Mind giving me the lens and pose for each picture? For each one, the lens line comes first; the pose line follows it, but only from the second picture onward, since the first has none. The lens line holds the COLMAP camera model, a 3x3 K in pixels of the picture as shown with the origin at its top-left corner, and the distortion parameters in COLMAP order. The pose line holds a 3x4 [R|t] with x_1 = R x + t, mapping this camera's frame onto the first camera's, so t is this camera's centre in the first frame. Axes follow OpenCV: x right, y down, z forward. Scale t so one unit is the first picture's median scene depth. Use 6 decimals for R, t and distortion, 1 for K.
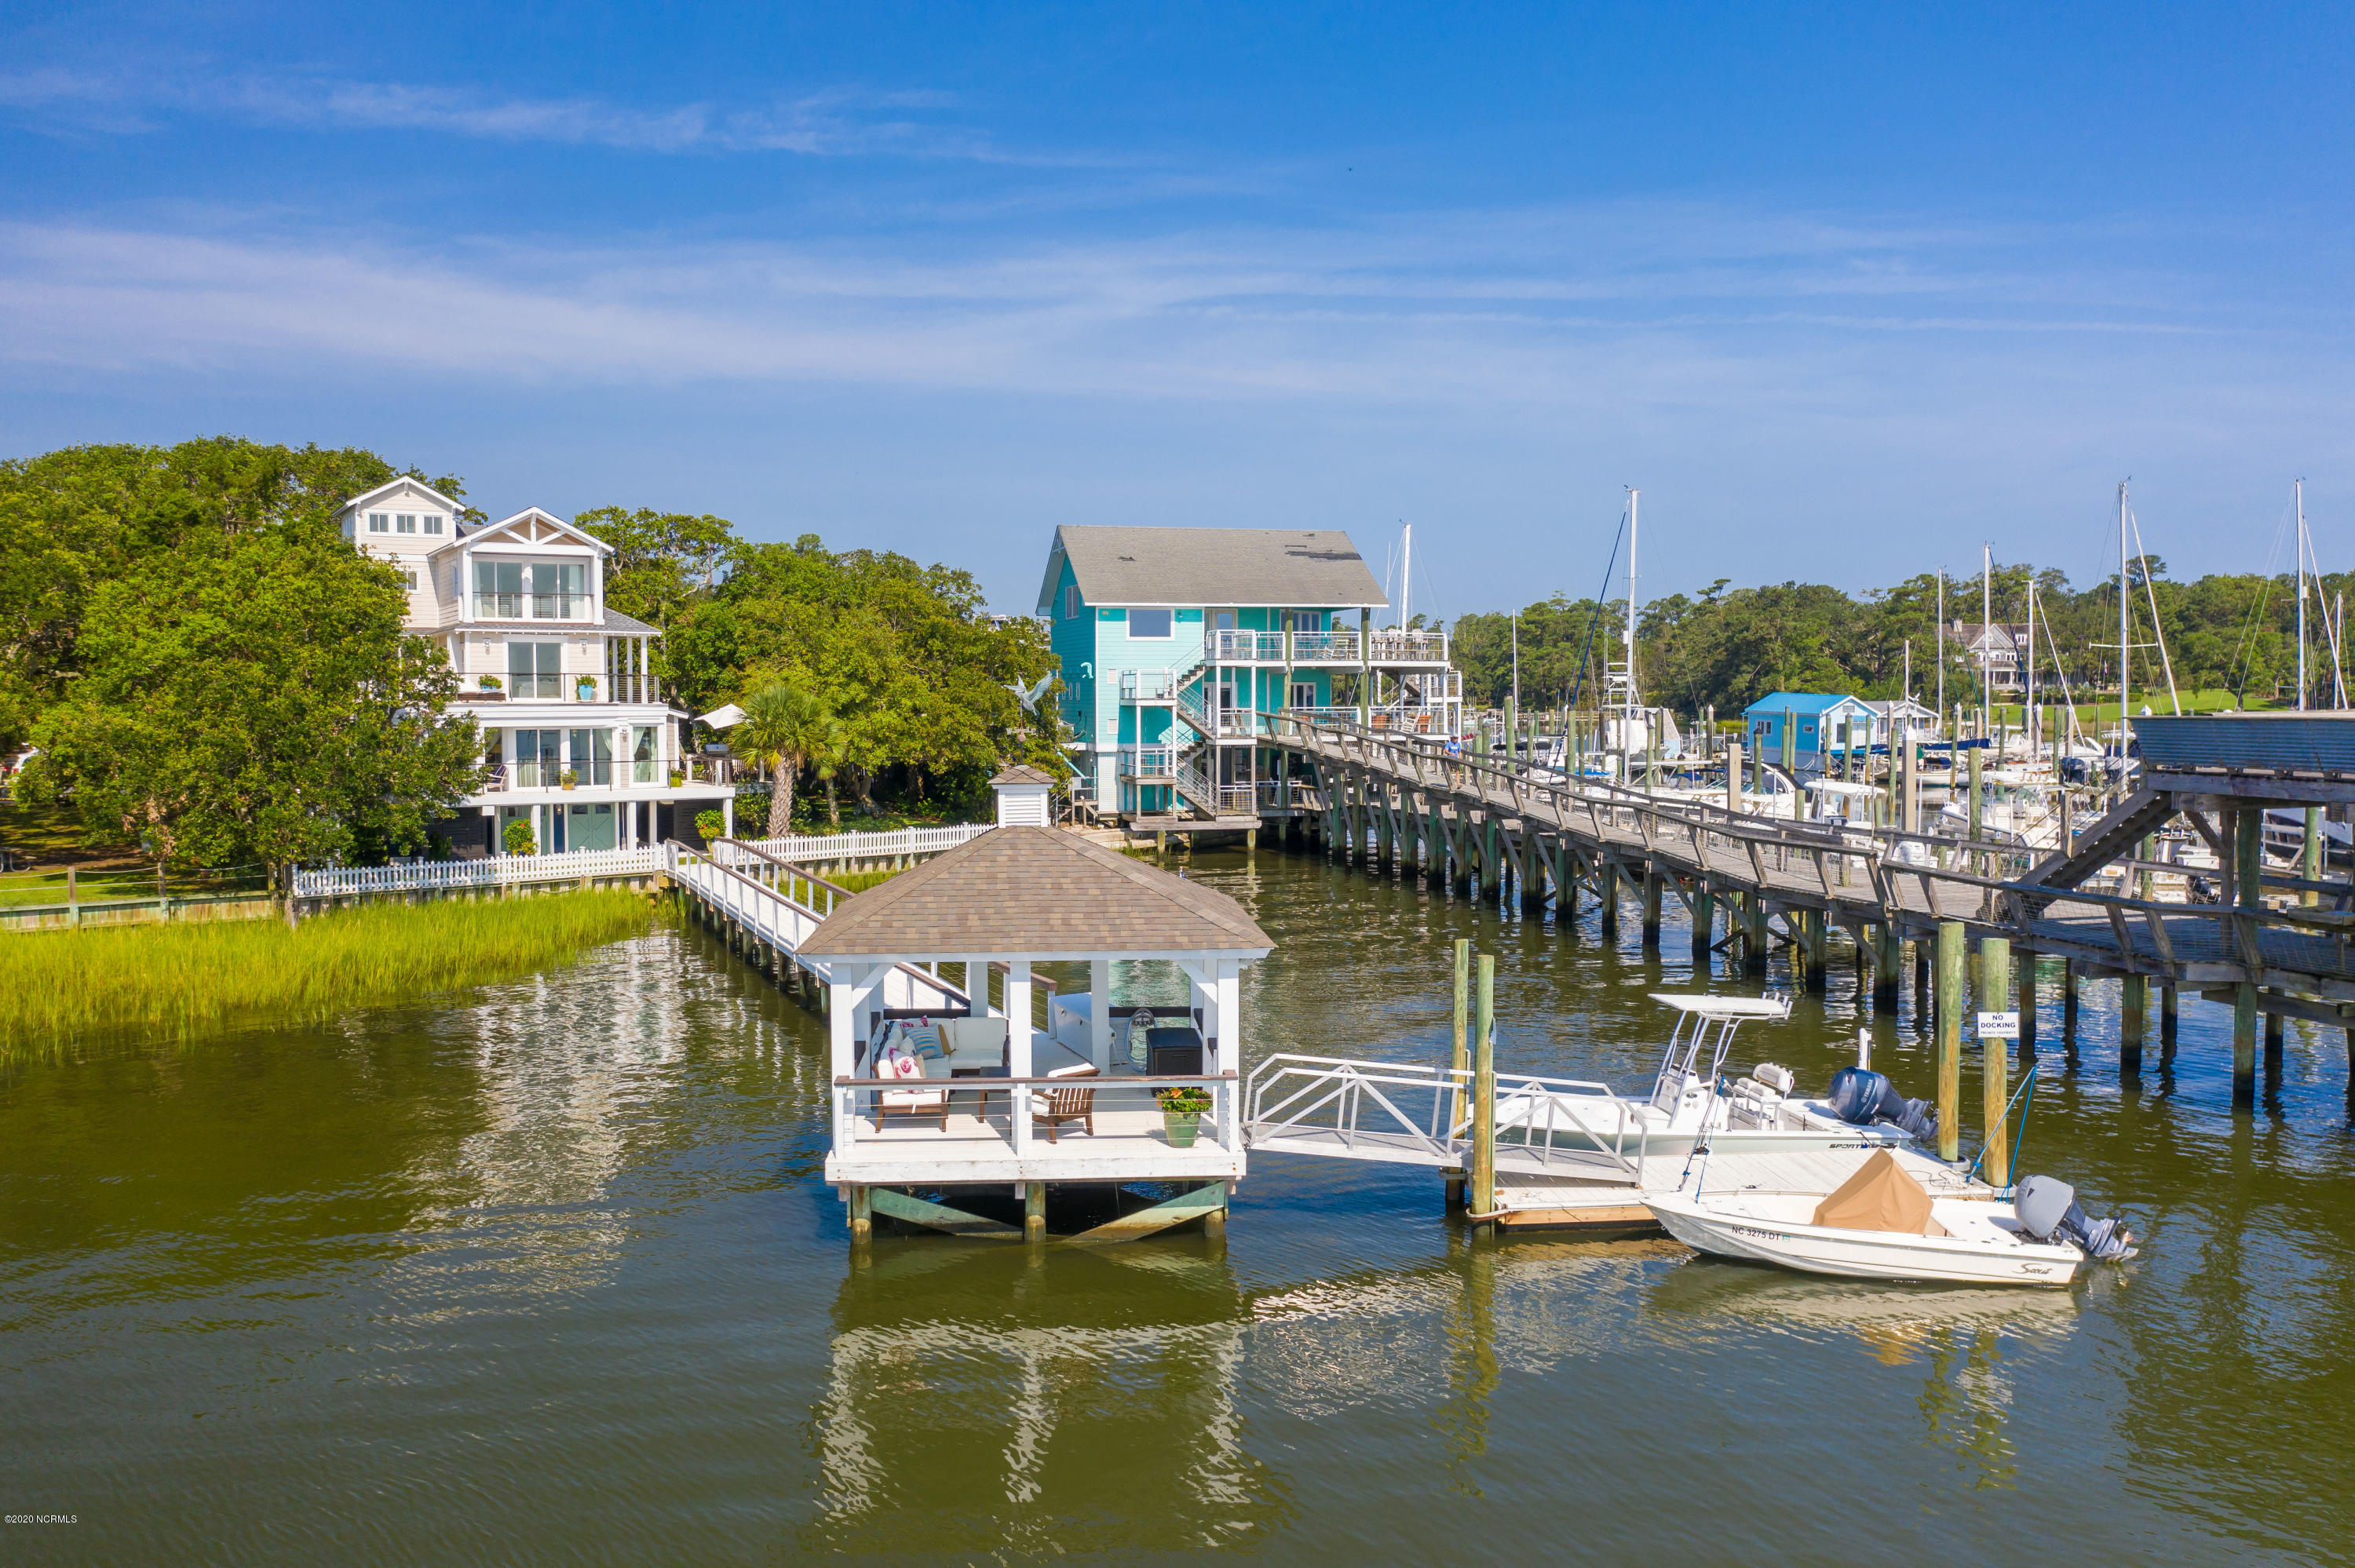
lens RADIAL K [[1850.6, 0, 1177.5], [0, 1850.6, 784.0], [0, 0, 1]] dist [-0.029980, 0.060633]
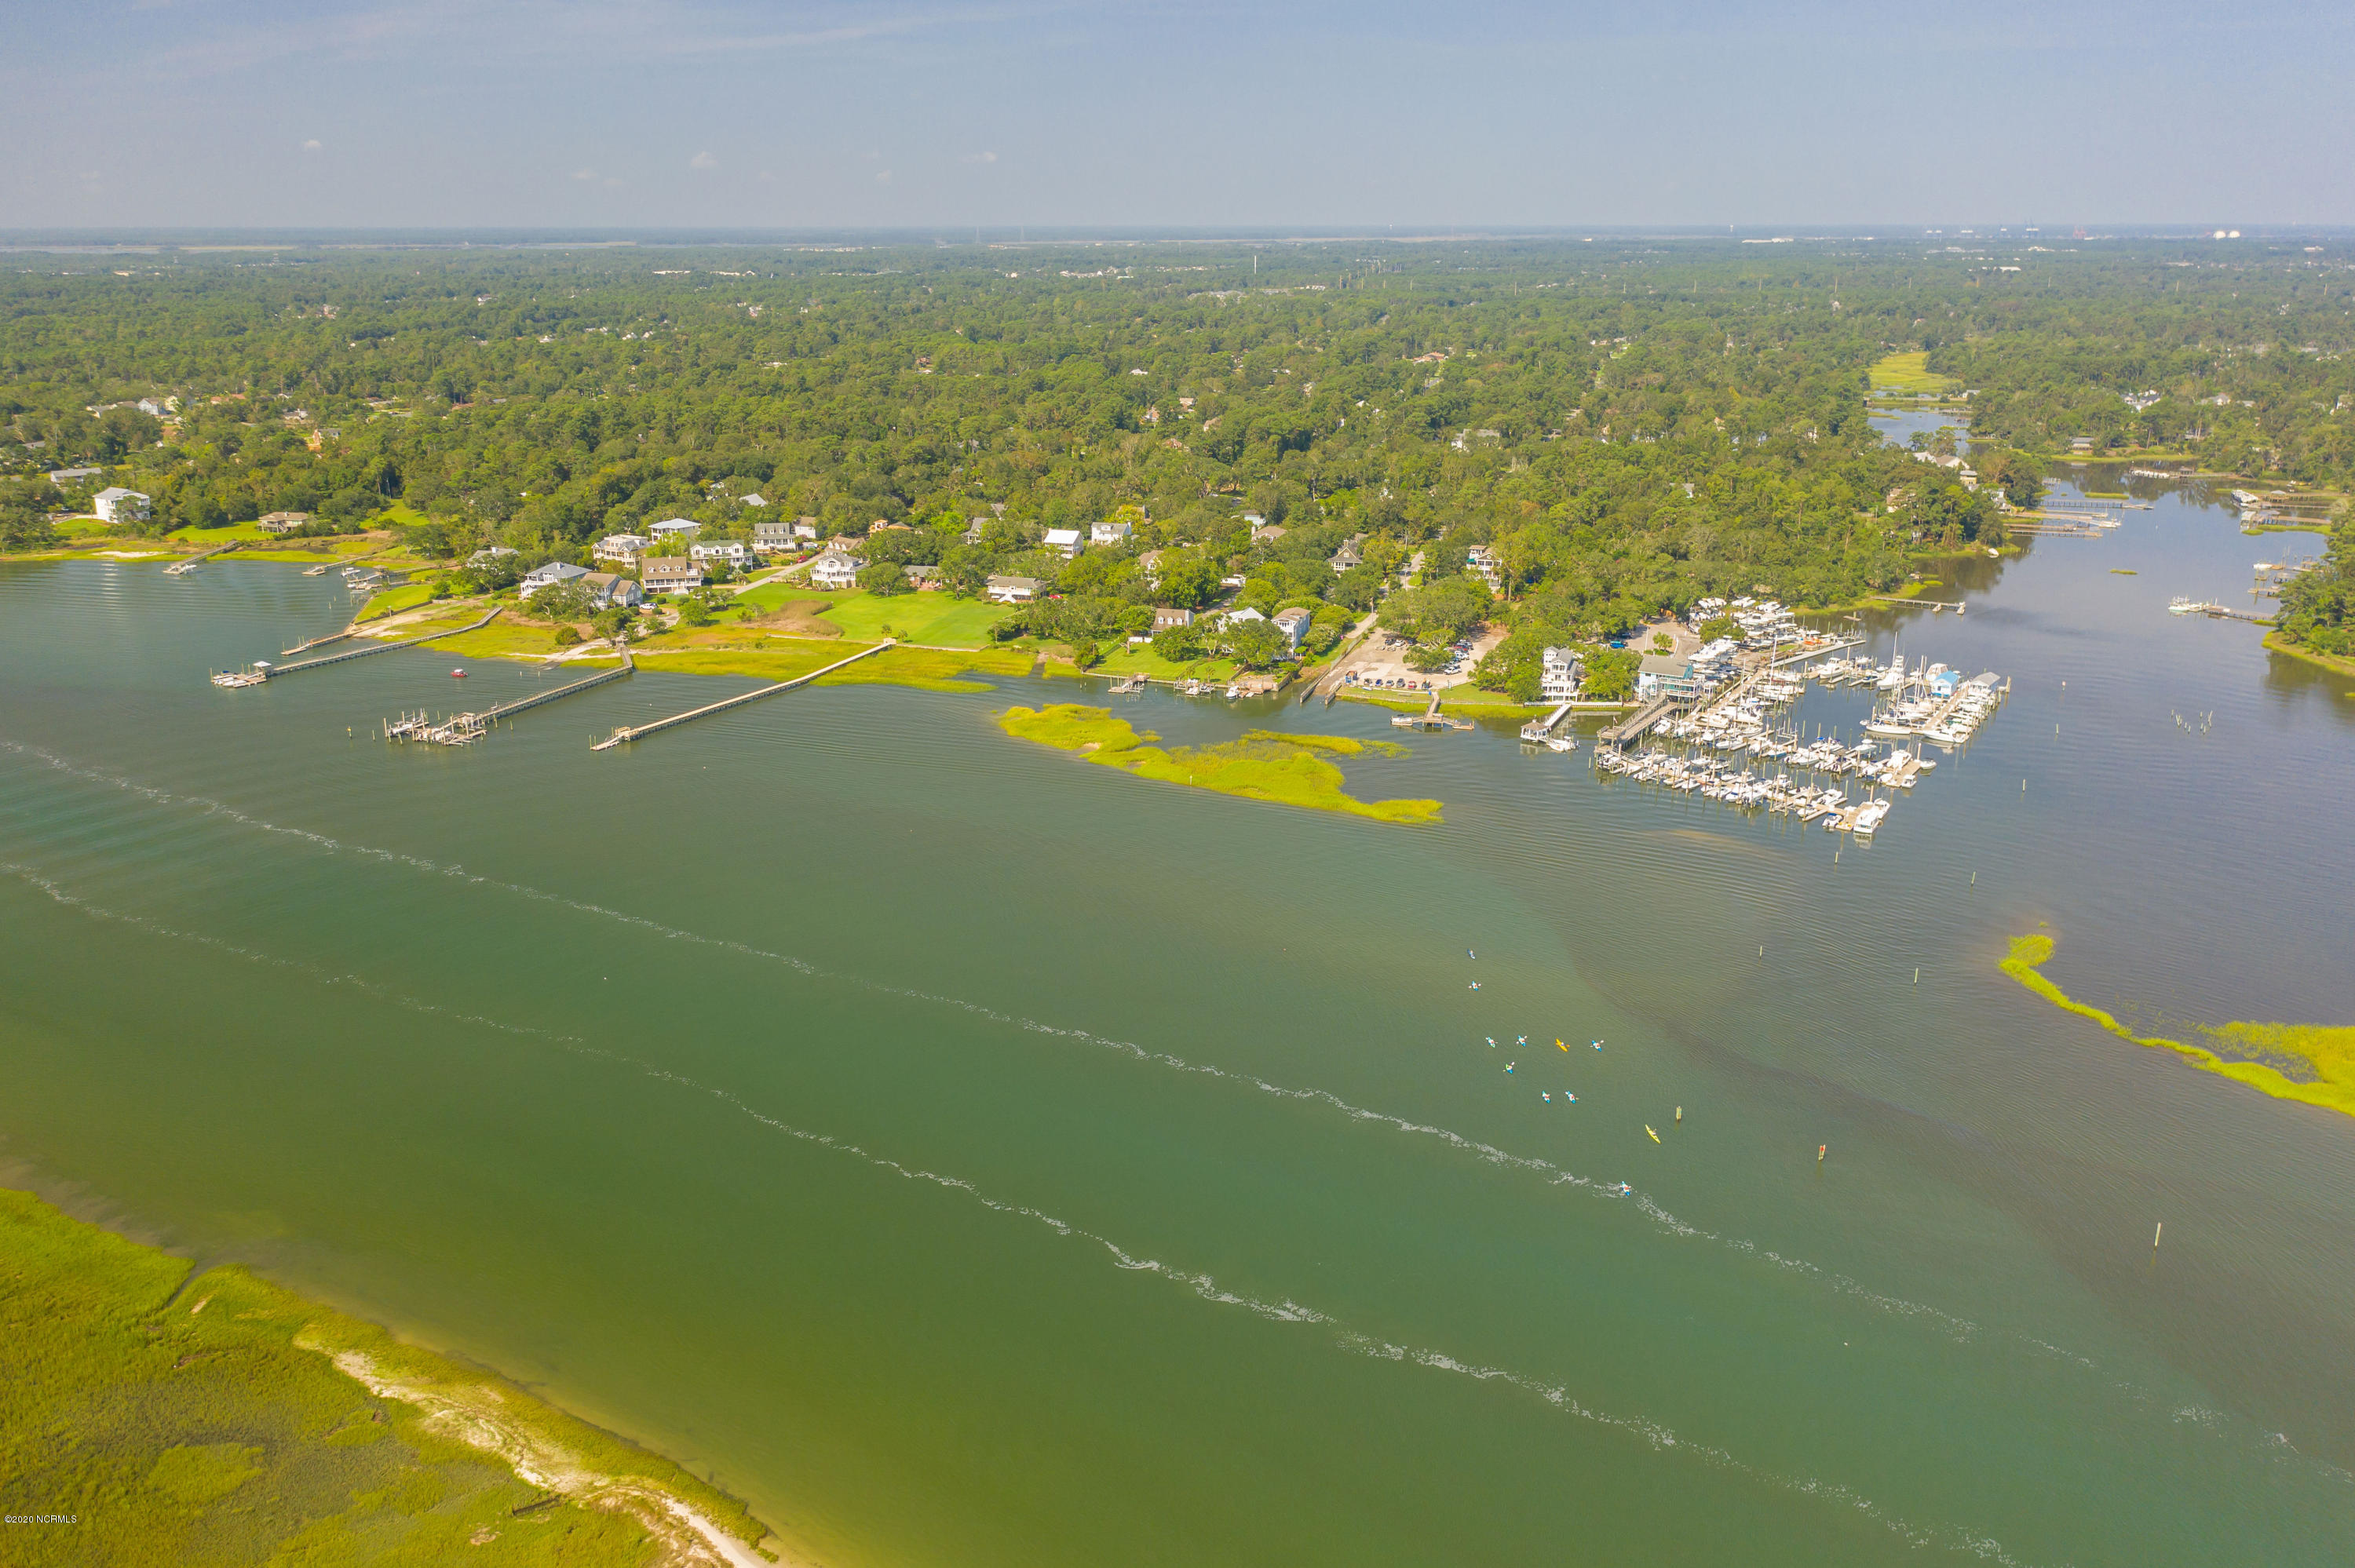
lens RADIAL K [[1850.6, 0, 1177.5], [0, 1850.6, 784.0], [0, 0, 1]] dist [-0.029980, 0.060633]
pose [[0.683501, 0.211210, -0.698725, 4.389797], [-0.034945, 0.965594, 0.257695, -1.676352], [0.729113, -0.151718, 0.667365, -5.882469]]
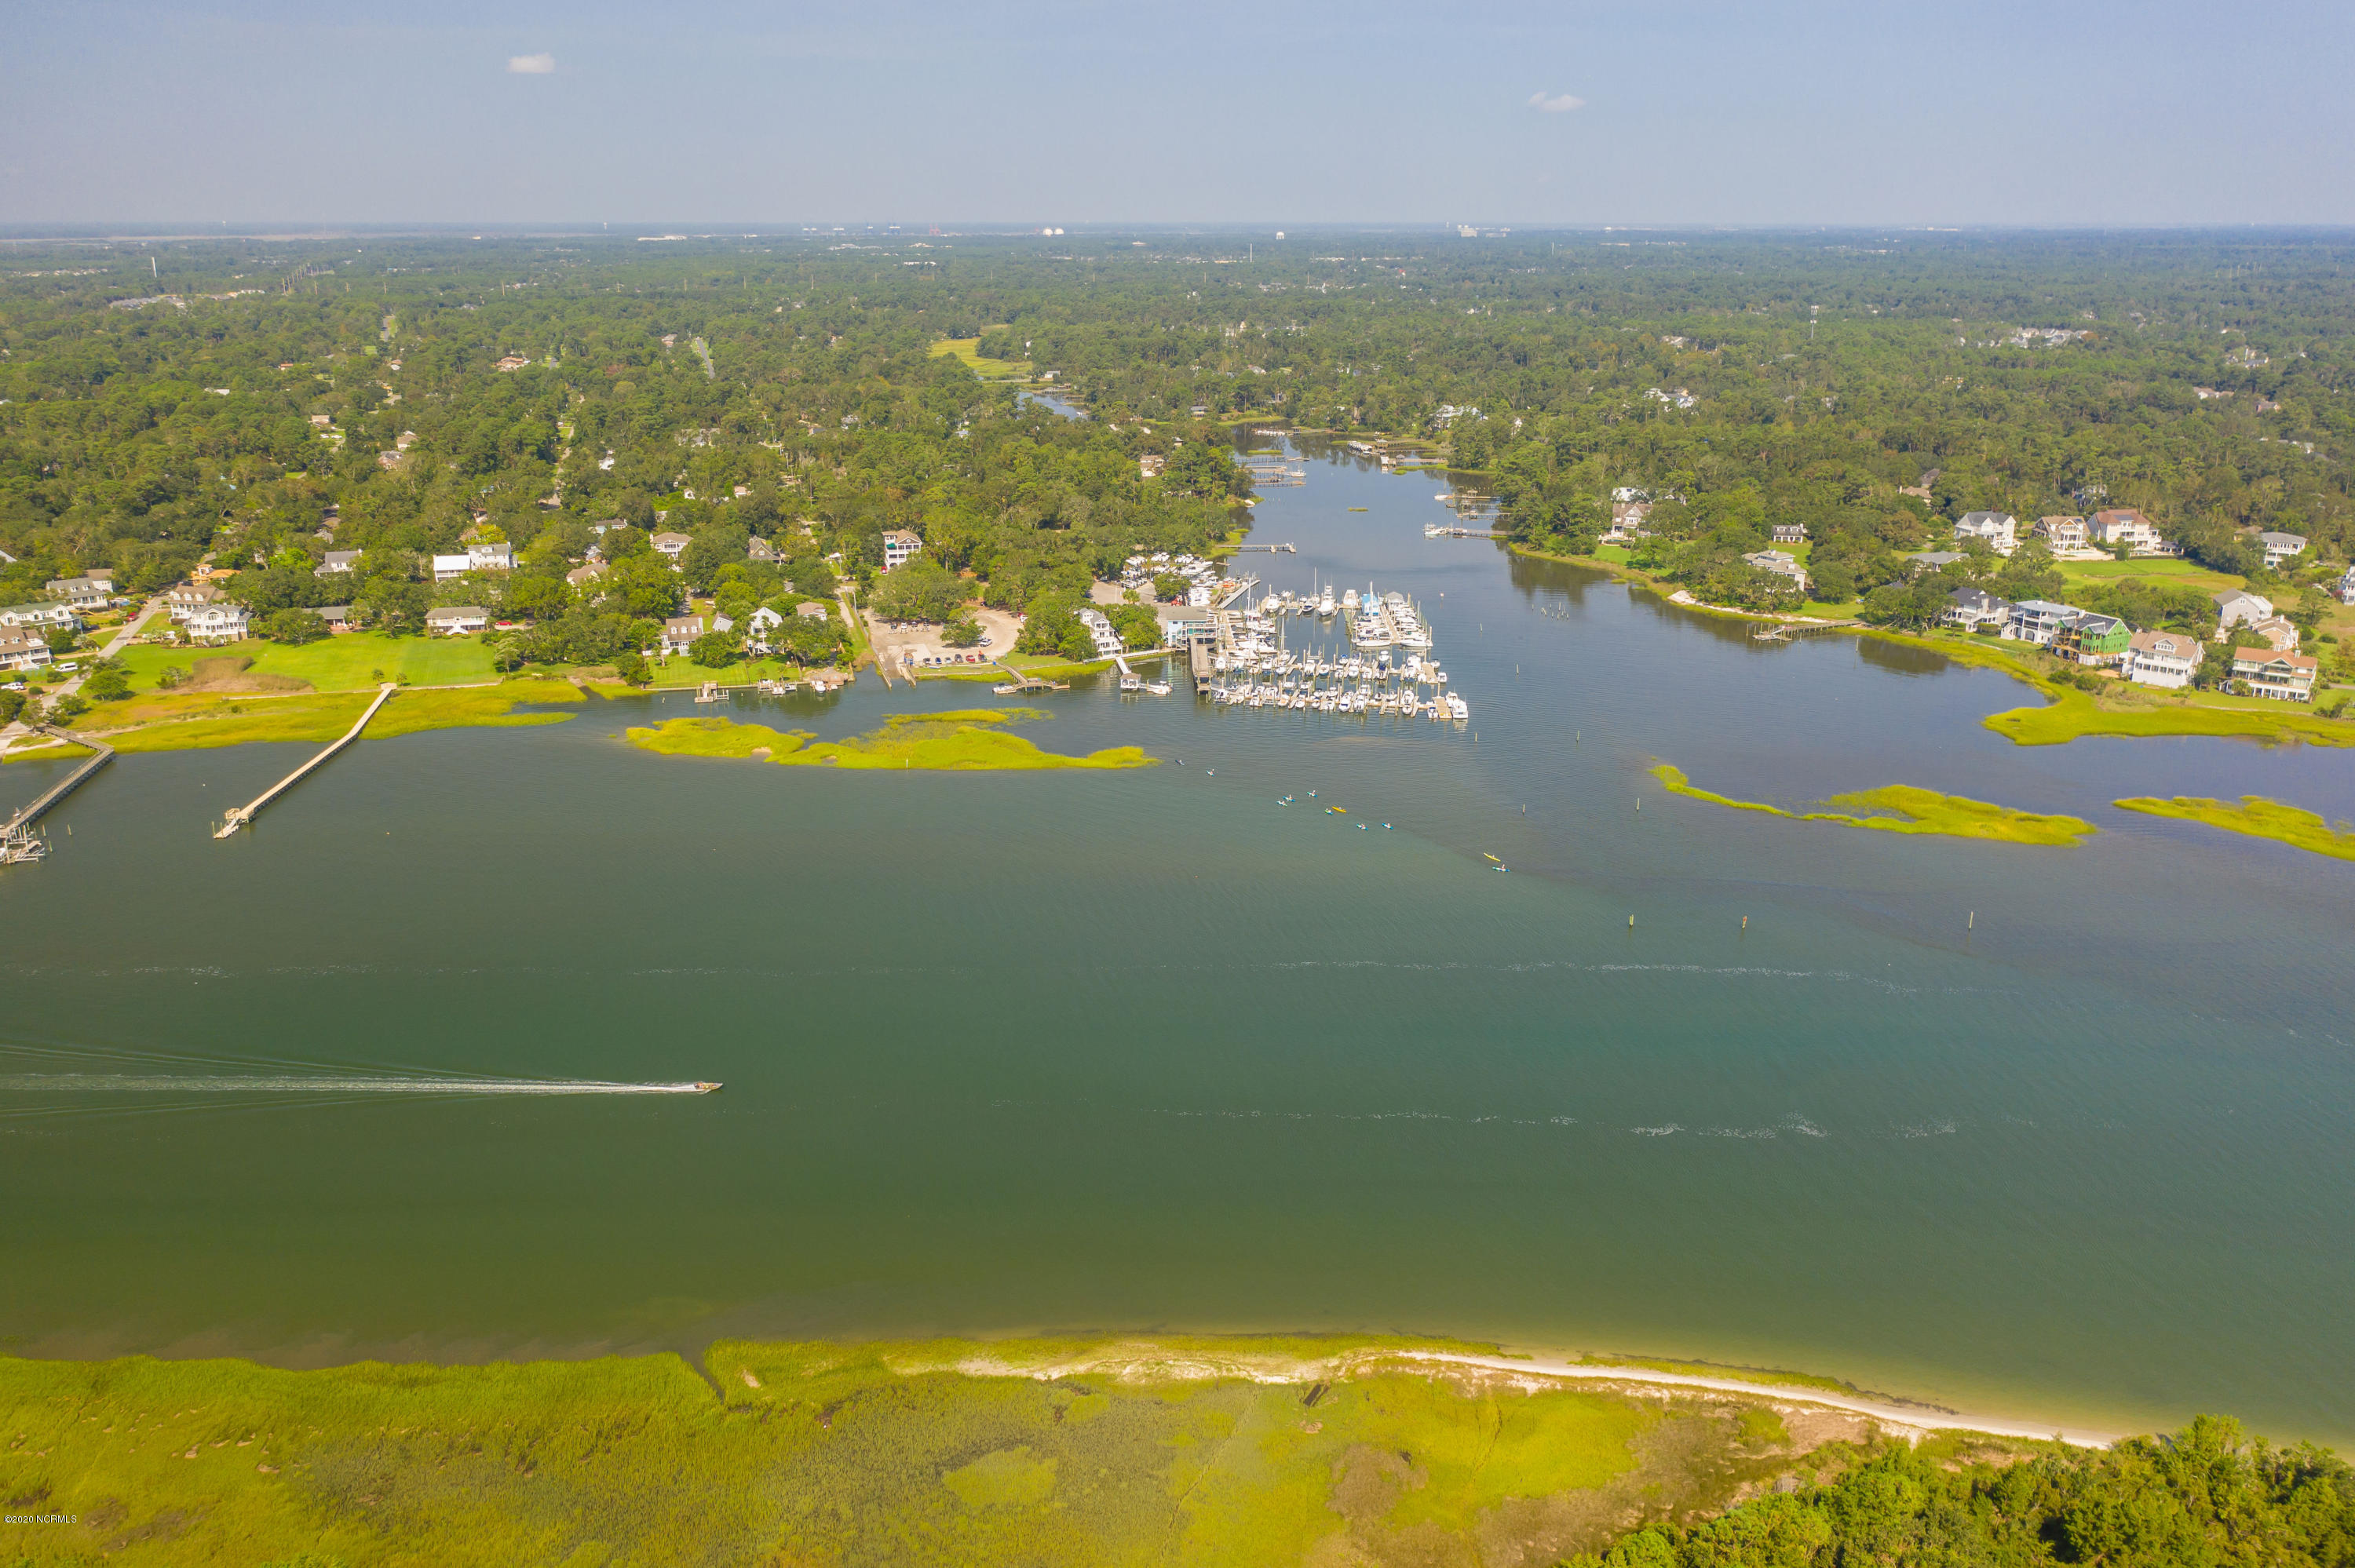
lens RADIAL K [[1841.8, 0, 1172.0], [0, 1841.8, 849.7], [0, 0, 1]] dist [-0.054352, 0.091799]
pose [[0.969869, 0.081644, -0.229538, 2.187701], [-0.014897, 0.960286, 0.278619, -1.586983], [0.243169, -0.266804, 0.932568, -7.758748]]
